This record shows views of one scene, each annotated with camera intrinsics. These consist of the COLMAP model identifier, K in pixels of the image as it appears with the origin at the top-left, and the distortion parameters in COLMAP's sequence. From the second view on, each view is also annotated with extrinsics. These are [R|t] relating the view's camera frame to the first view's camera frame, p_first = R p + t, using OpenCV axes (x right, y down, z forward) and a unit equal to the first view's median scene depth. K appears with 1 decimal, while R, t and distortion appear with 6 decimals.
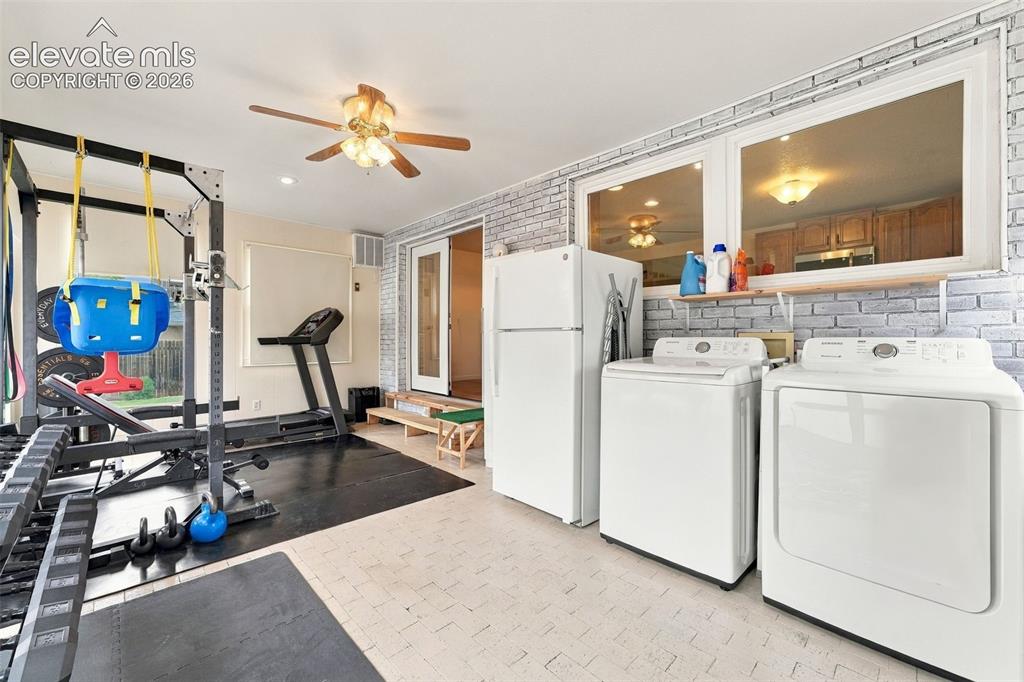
lens RADIAL K [[419.5, 0, 513.7], [0, 419.5, 342.1], [0, 0, 1]] dist [0.004267, 0.001389]
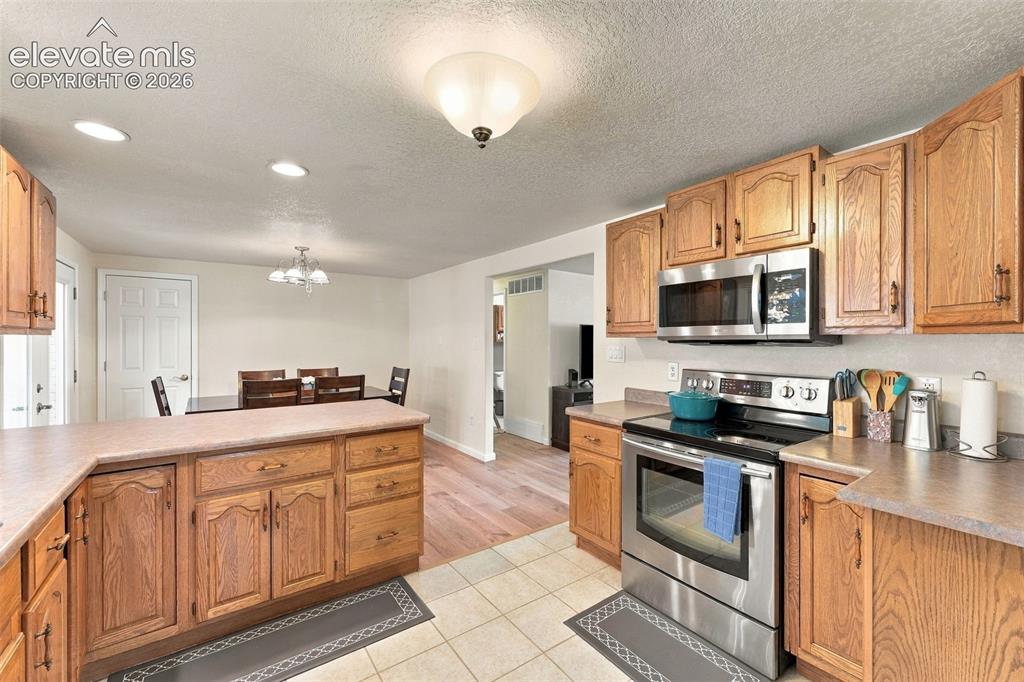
lens RADIAL K [[419.5, 0, 510.3], [0, 419.5, 338.4], [0, 0, 1]] dist [0.004267, 0.001389]
pose [[0.988733, -0.007197, -0.149519, 0.639605], [0.007589, 0.999969, 0.002047, -0.147055], [0.149499, -0.003159, 0.988757, 0.578704]]
